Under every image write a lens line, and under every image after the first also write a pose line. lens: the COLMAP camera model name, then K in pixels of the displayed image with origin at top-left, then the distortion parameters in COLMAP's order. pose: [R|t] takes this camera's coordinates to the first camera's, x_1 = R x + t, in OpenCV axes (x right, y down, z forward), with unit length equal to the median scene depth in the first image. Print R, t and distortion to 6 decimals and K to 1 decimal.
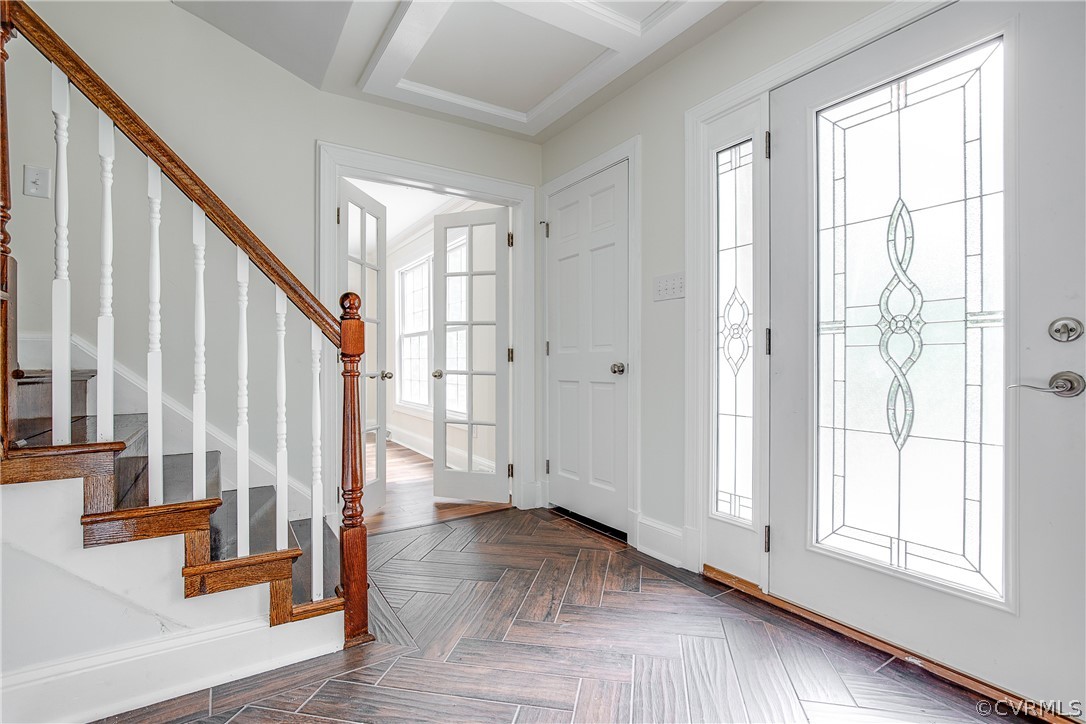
lens RADIAL K [[511.4, 0, 540.6], [0, 511.4, 362.1], [0, 0, 1]] dist [-0.009027, 0.002333]
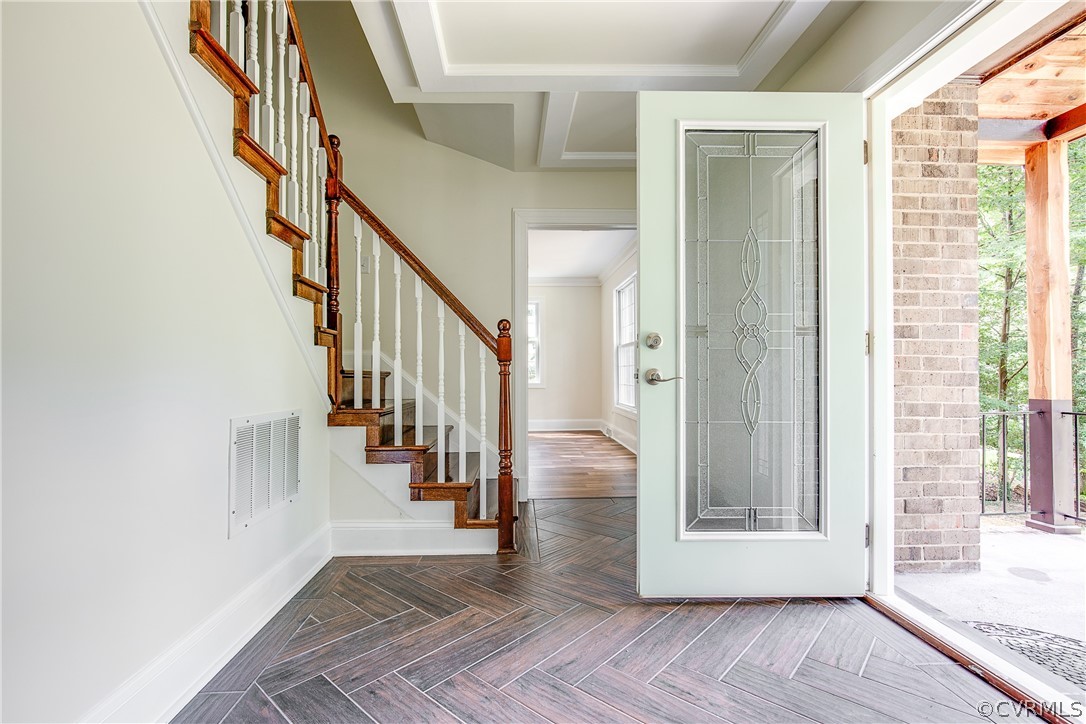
lens RADIAL K [[511.4, 0, 540.4], [0, 511.4, 365.6], [0, 0, 1]] dist [-0.009027, 0.002333]
pose [[0.870045, -0.007995, -0.492907, 0.487044], [0.001939, 0.999916, -0.012795, 0.021095], [0.492968, 0.010176, 0.869988, -0.271034]]
